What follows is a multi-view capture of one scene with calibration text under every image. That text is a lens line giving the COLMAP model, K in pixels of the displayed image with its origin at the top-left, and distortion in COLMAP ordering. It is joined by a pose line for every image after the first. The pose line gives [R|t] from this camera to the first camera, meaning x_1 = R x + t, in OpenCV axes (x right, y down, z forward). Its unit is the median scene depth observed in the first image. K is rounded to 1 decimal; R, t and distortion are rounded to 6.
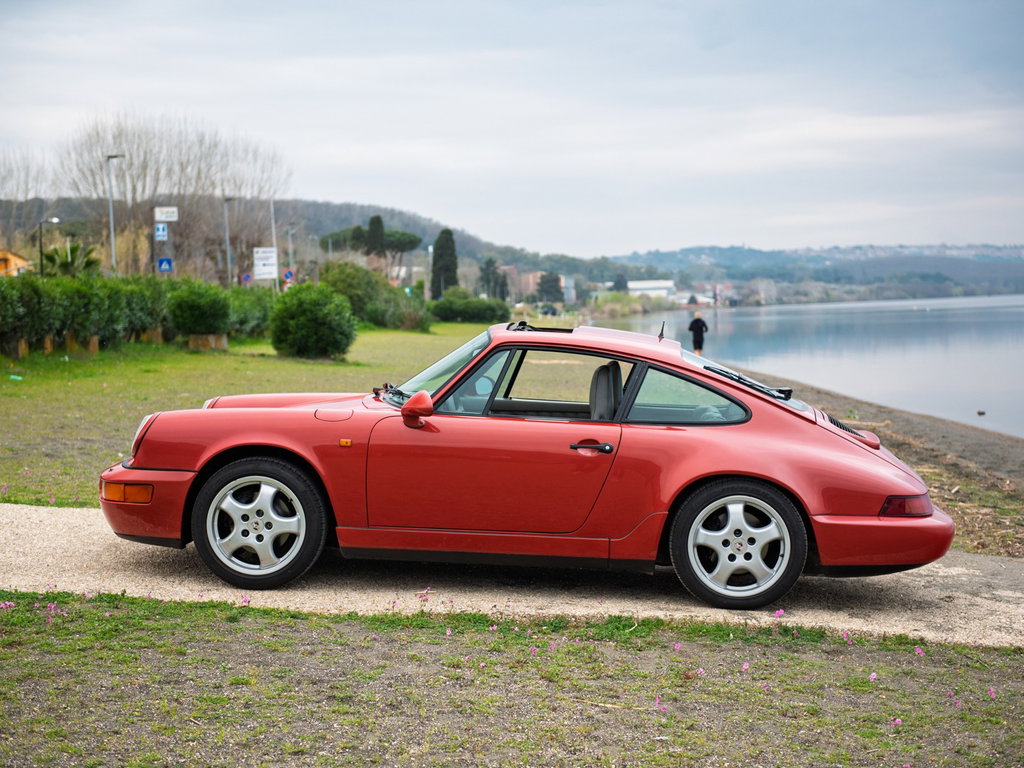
lens RADIAL K [[1688.9, 0, 513.2], [0, 1688.9, 384.2], [0, 0, 1]] dist [0.127872, 0.000000]
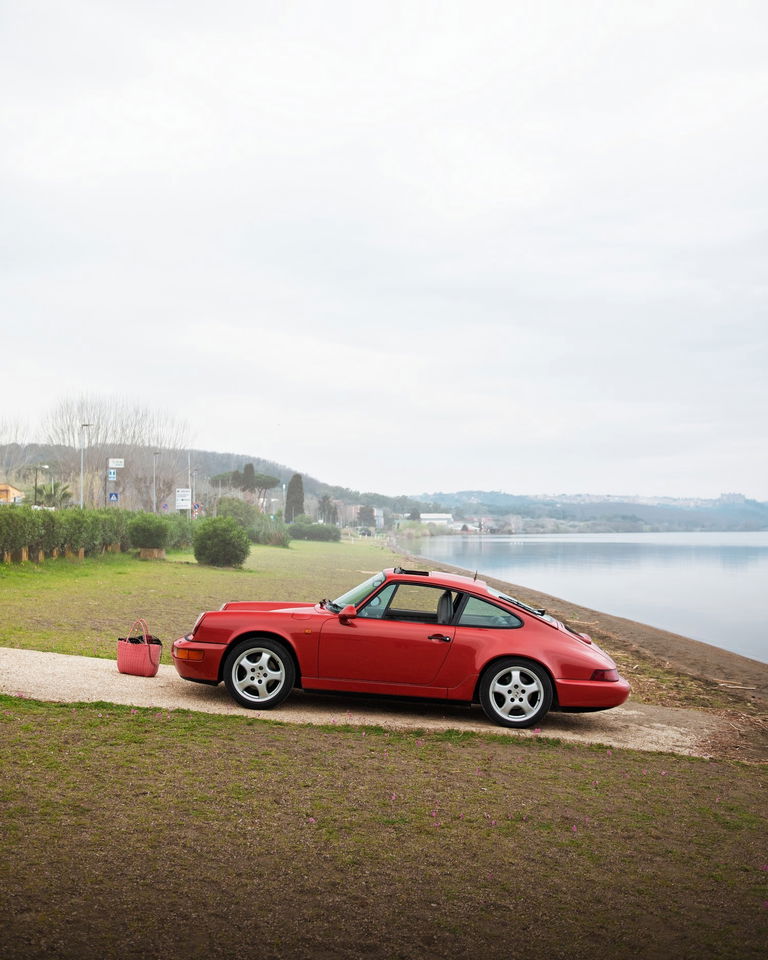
lens RADIAL K [[1179.3, 0, 360.6], [0, 1179.3, 493.6], [0, 0, 1]] dist [0.058982, 0.000000]
pose [[0.999292, 0.033675, 0.016786, -0.066141], [-0.032315, 0.996615, -0.075595, -0.020730], [-0.019275, 0.074999, 0.996997, -0.310943]]
